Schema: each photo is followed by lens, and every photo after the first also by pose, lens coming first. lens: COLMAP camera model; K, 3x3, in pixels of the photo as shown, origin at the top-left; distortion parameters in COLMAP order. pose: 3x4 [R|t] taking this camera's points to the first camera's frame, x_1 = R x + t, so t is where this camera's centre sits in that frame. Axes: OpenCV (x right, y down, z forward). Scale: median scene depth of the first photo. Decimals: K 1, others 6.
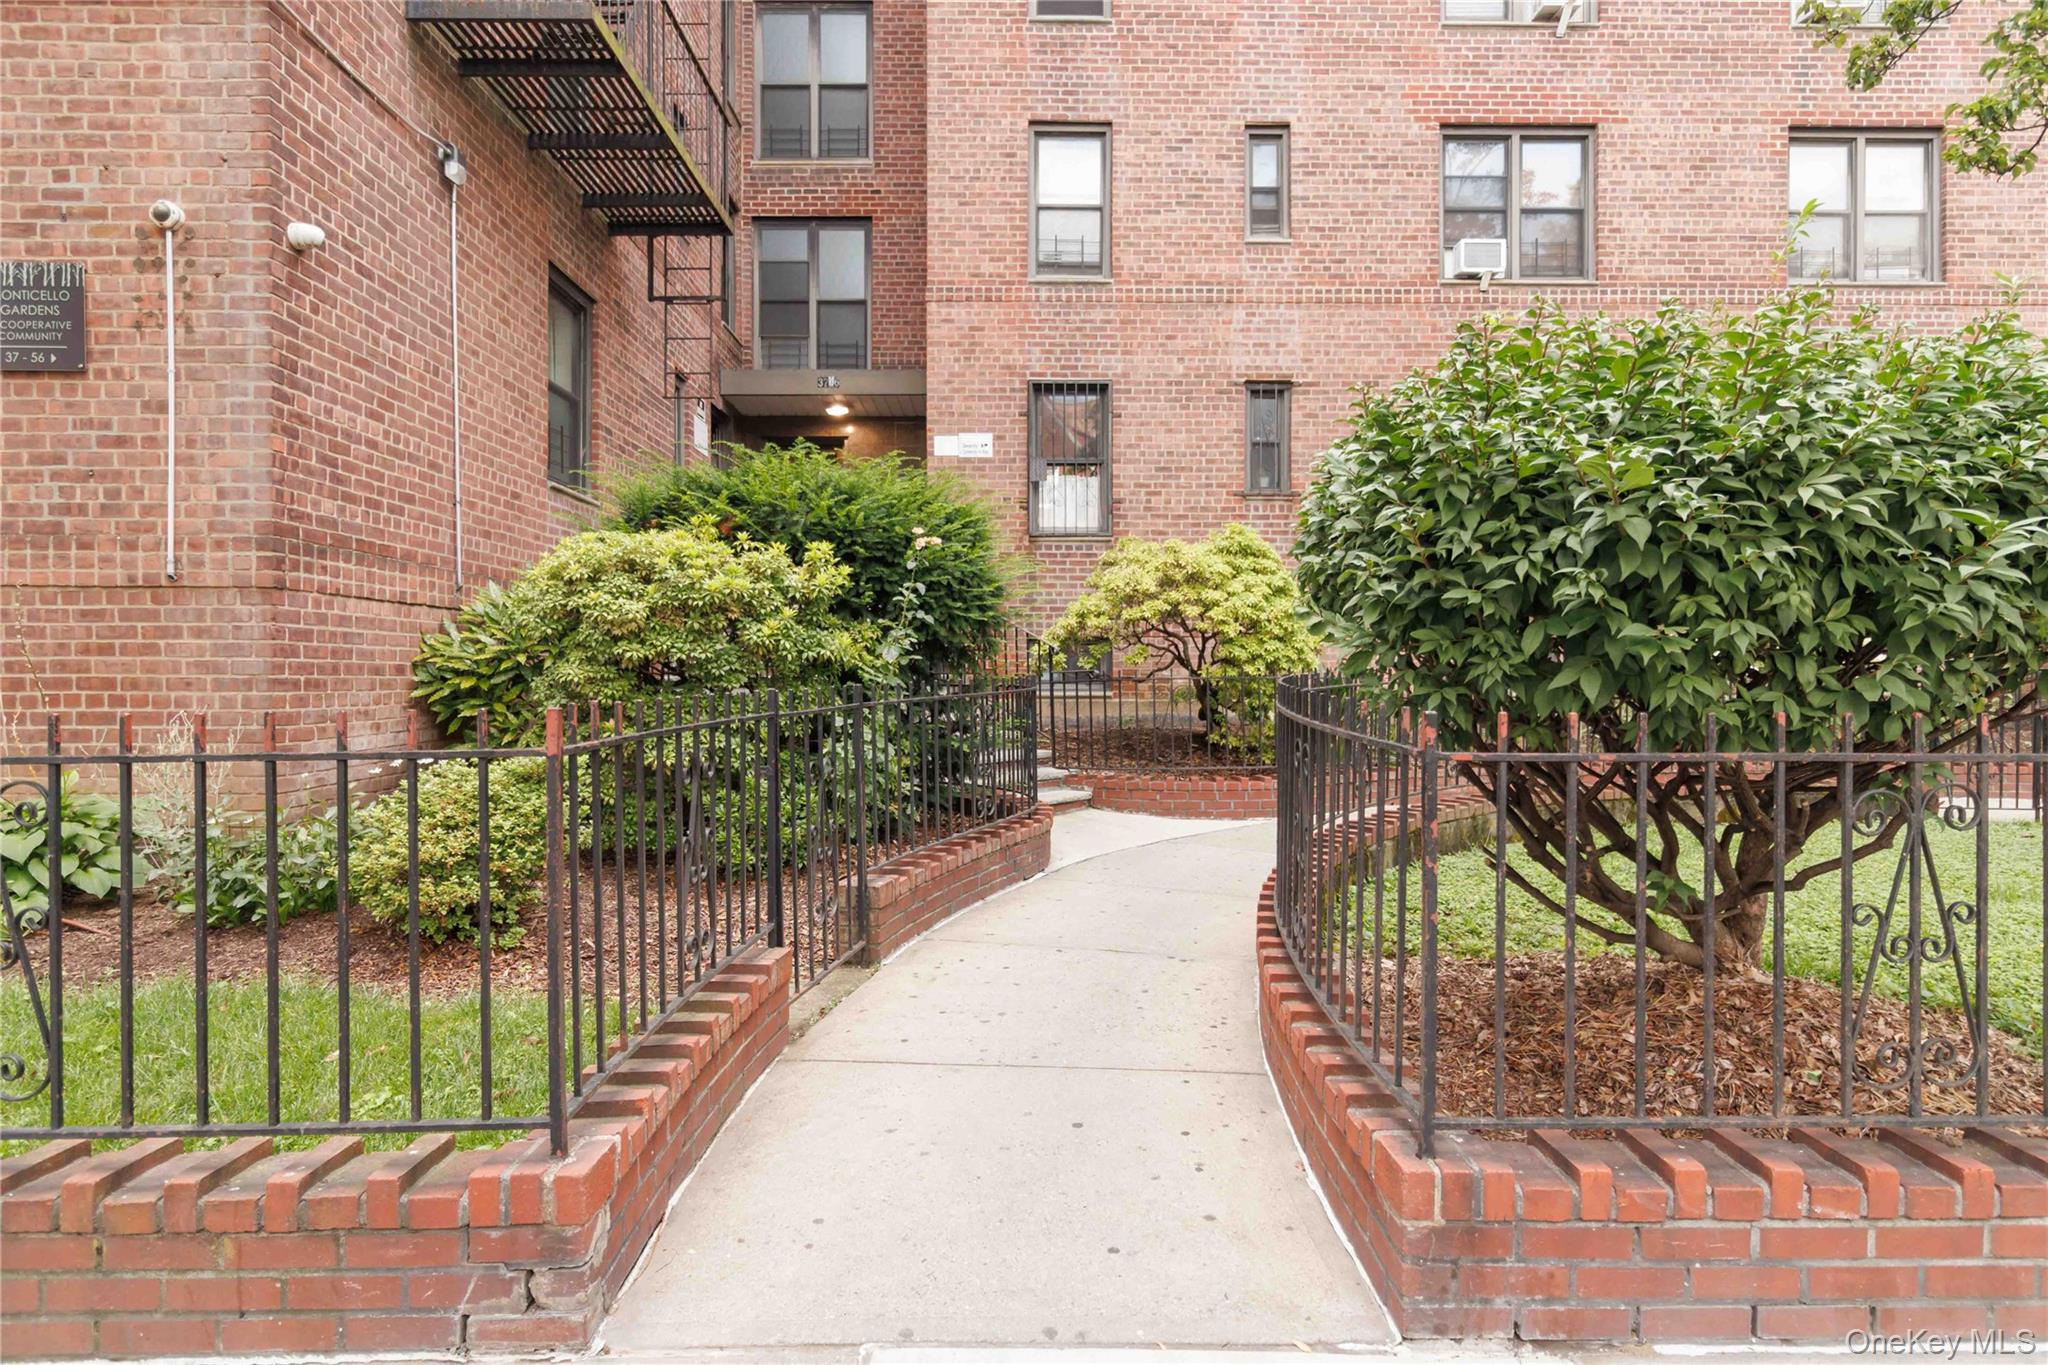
lens RADIAL K [[1084.3, 0, 1024.0], [0, 1084.3, 682.5], [0, 0, 1]] dist [-0.001235, -0.000799]
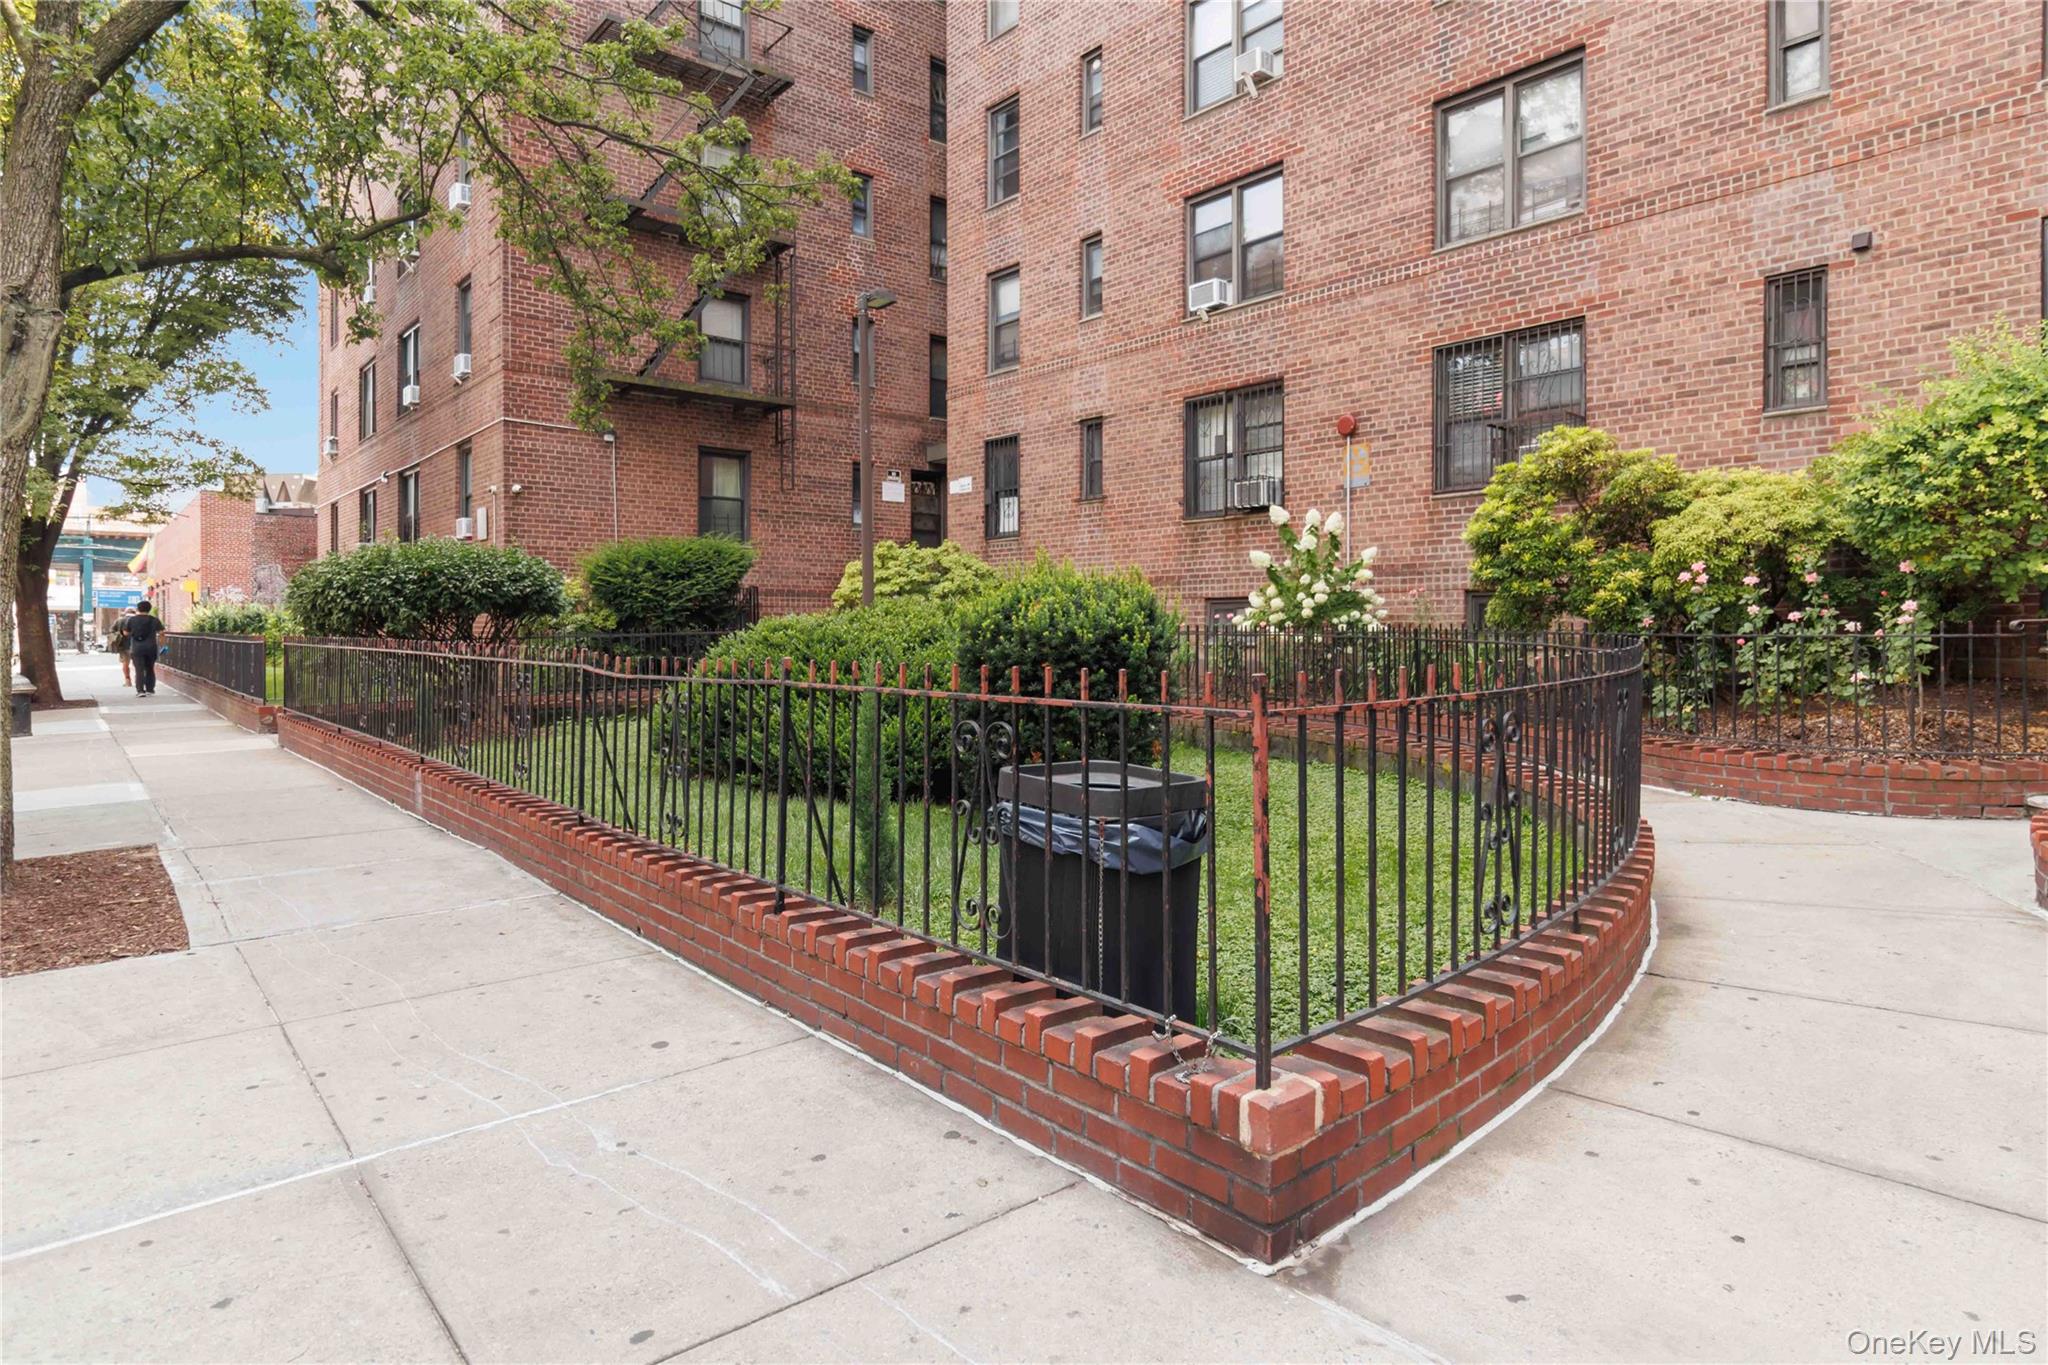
lens RADIAL K [[1138.2, 0, 1024.7], [0, 1138.2, 637.8], [0, 0, 1]] dist [0.004593, 0.000560]
pose [[0.641828, 0.003823, -0.766839, 1.291819], [-0.010398, 0.999939, -0.003718, 0.010527], [0.766778, 0.010360, 0.641829, -0.002638]]
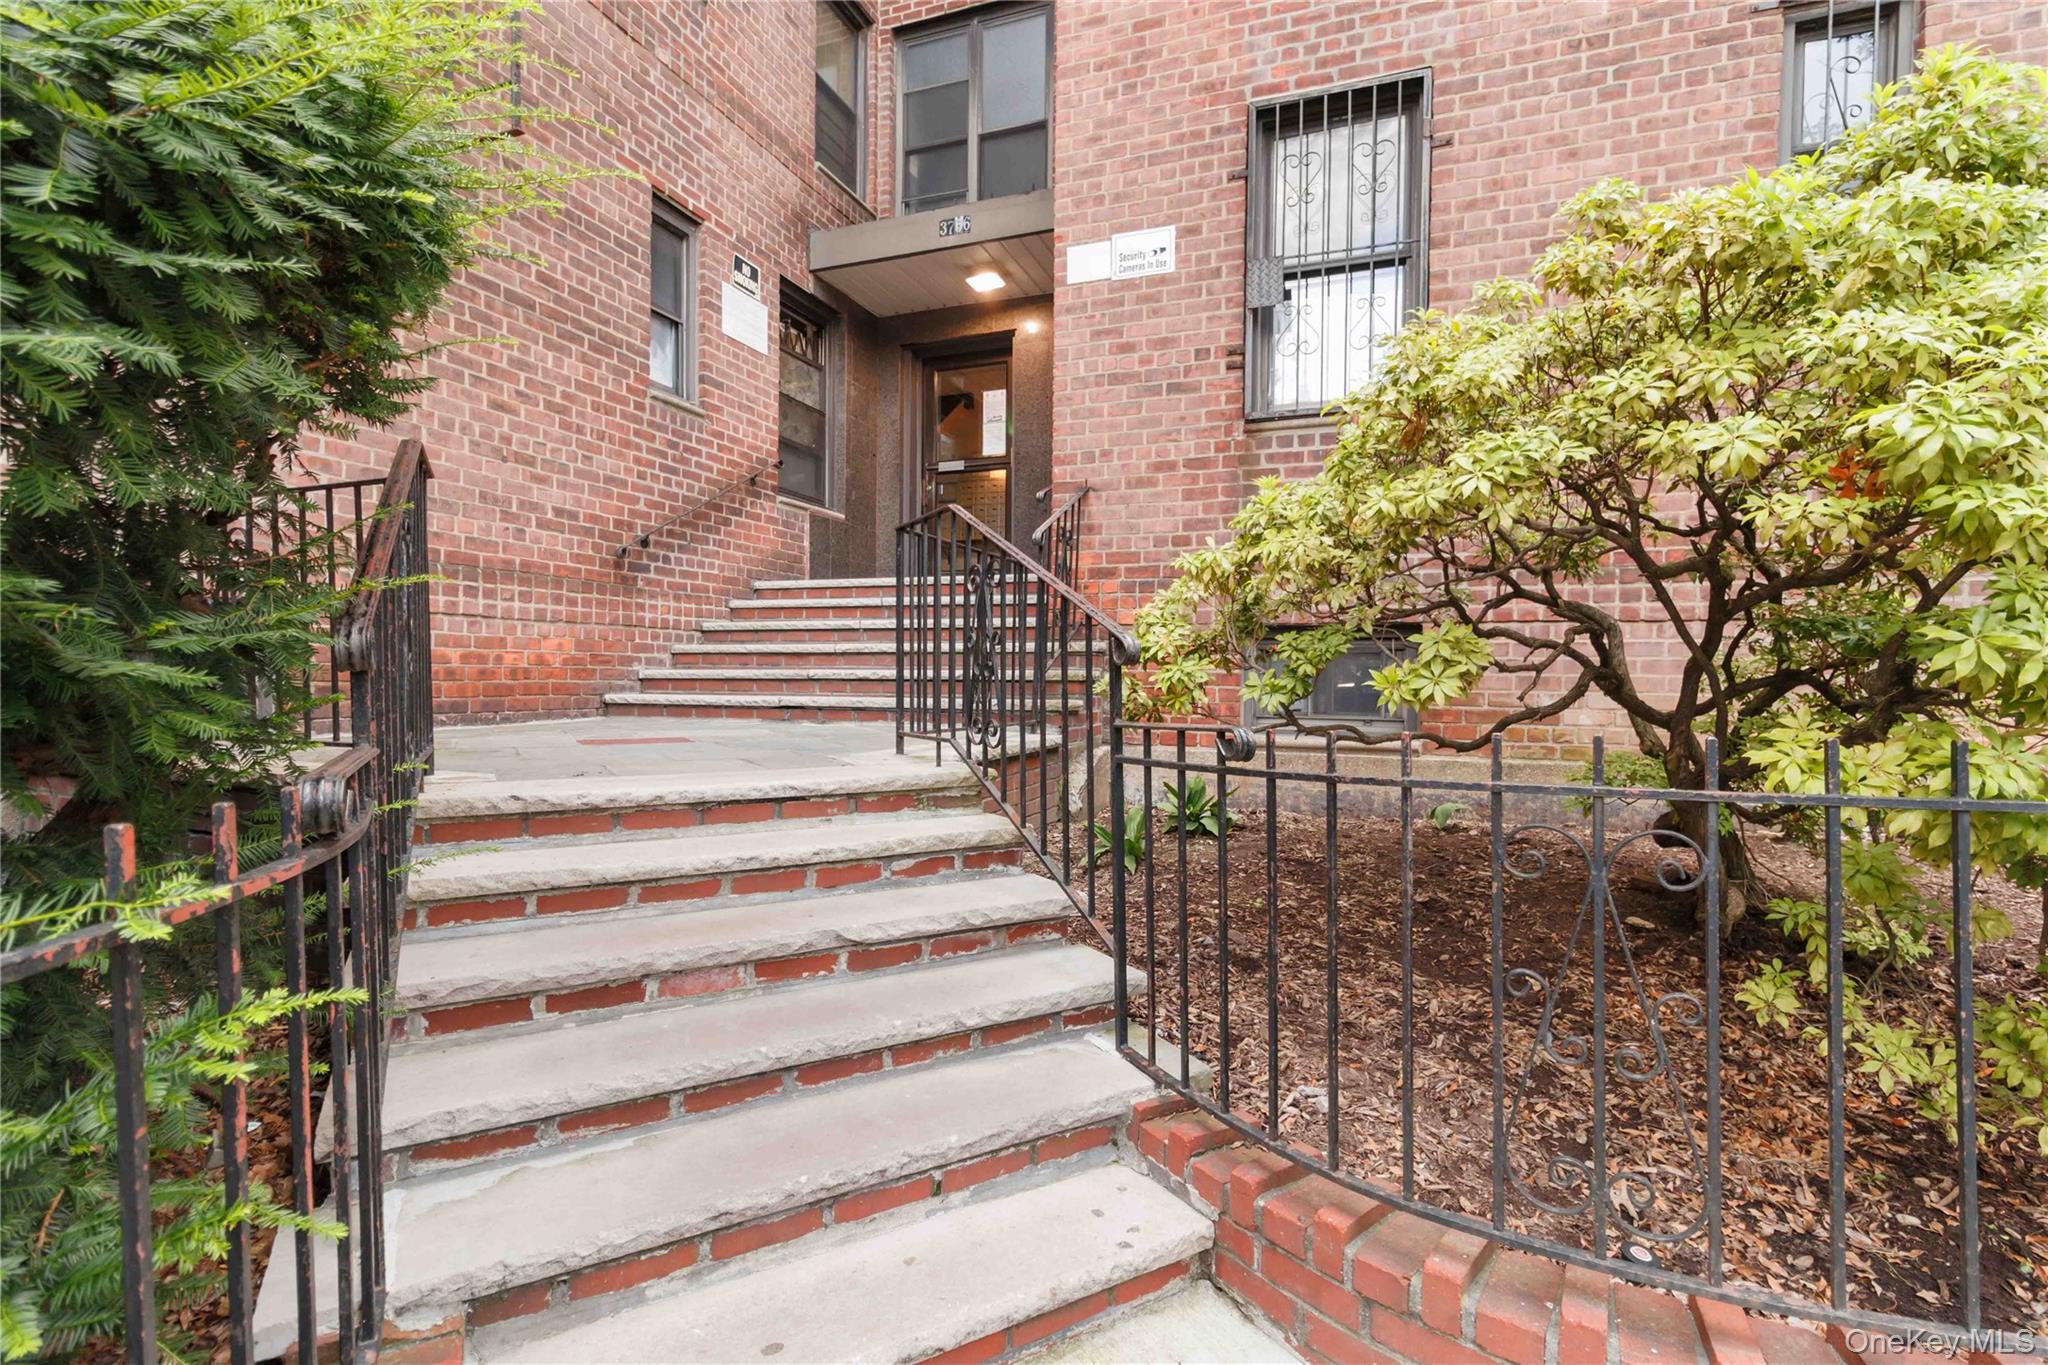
lens RADIAL K [[949.1, 0, 1025.8], [0, 949.1, 689.3], [0, 0, 1]] dist [-0.002460, 0.000035]
pose [[0.932636, 0.019172, -0.360308, 0.069967], [-0.015306, 0.999791, 0.013580, -0.016565], [0.360493, -0.007151, 0.932735, 0.556292]]
